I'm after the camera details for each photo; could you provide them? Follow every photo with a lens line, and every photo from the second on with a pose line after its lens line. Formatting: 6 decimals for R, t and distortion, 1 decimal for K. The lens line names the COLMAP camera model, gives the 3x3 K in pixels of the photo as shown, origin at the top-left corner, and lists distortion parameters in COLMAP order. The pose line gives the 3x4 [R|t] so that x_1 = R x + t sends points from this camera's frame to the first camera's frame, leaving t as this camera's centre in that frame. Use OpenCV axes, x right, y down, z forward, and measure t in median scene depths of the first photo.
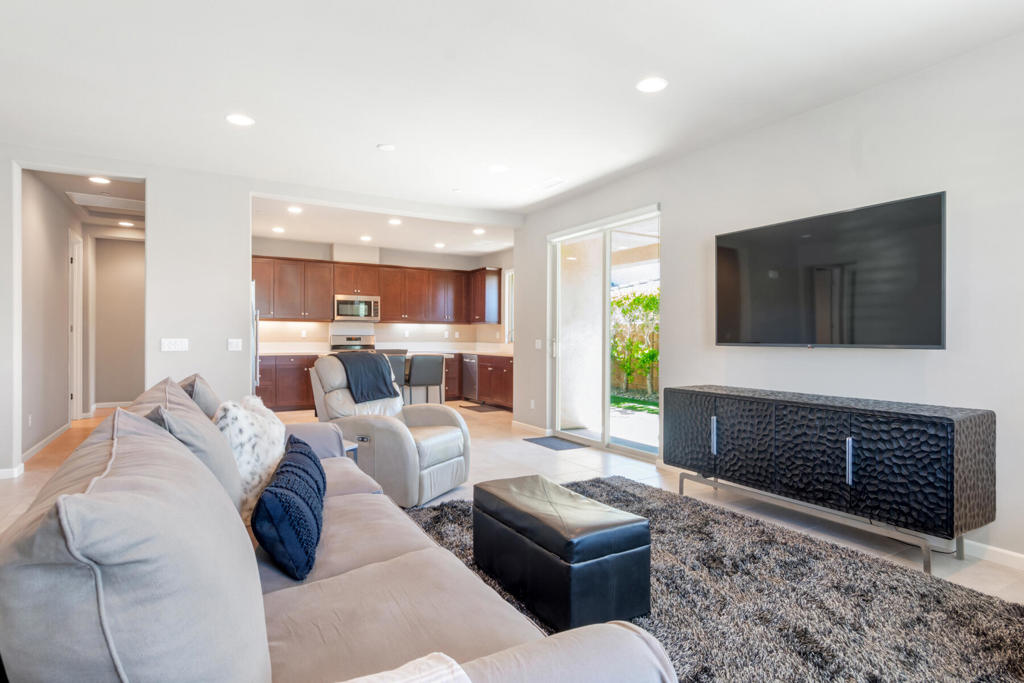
lens RADIAL K [[550.5, 0, 518.3], [0, 550.5, 340.2], [0, 0, 1]] dist [0.011856, -0.000190]
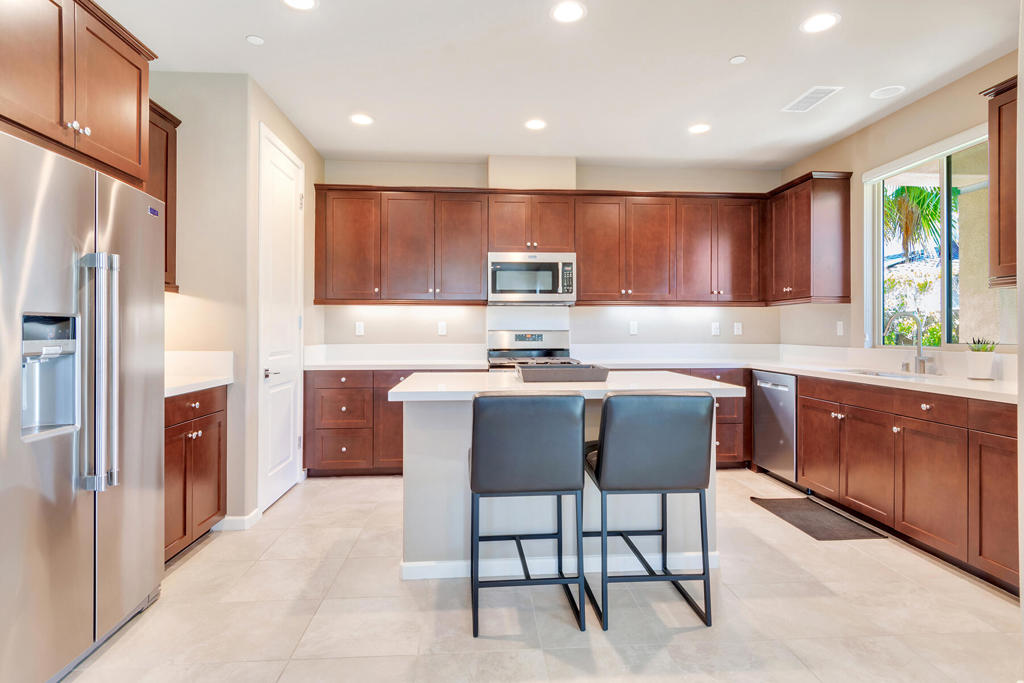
lens RADIAL K [[550.5, 0, 519.7], [0, 550.5, 337.8], [0, 0, 1]] dist [0.011856, -0.000190]
pose [[0.895274, -0.000990, -0.445516, -0.072284], [0.001961, 0.999997, 0.001718, -0.002970], [0.445512, -0.002412, 0.895273, 0.517494]]
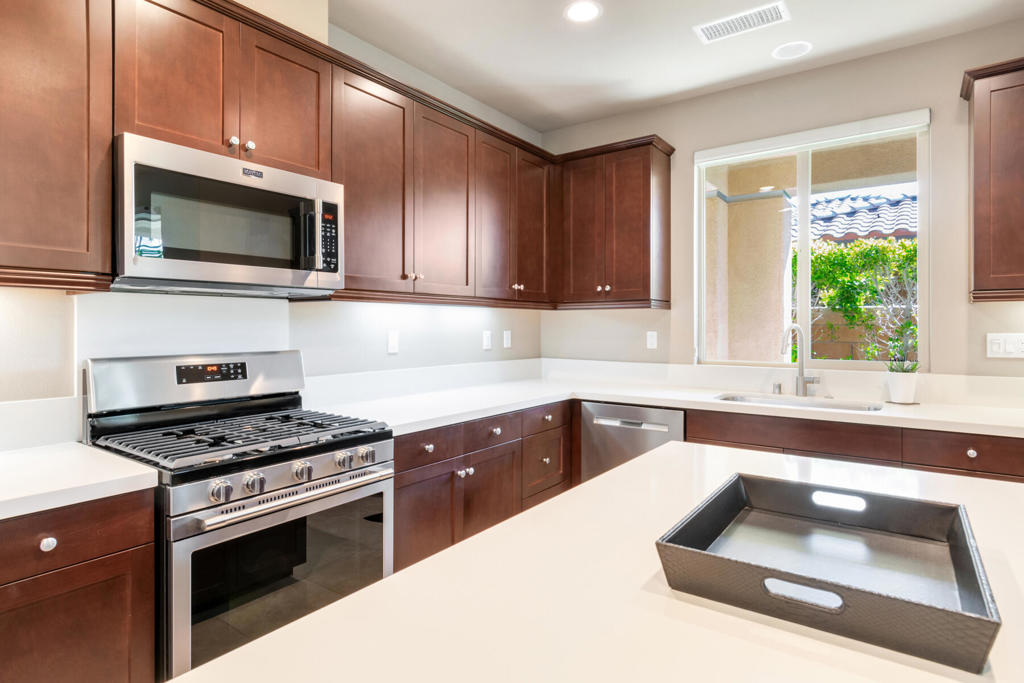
lens RADIAL K [[550.5, 0, 507.5], [0, 550.5, 333.1], [0, 0, 1]] dist [0.011856, -0.000190]
pose [[0.922863, -0.012610, 0.384922, -0.270267], [0.010203, 0.999914, 0.008296, -0.018059], [-0.384993, -0.003729, 0.922912, 0.741987]]
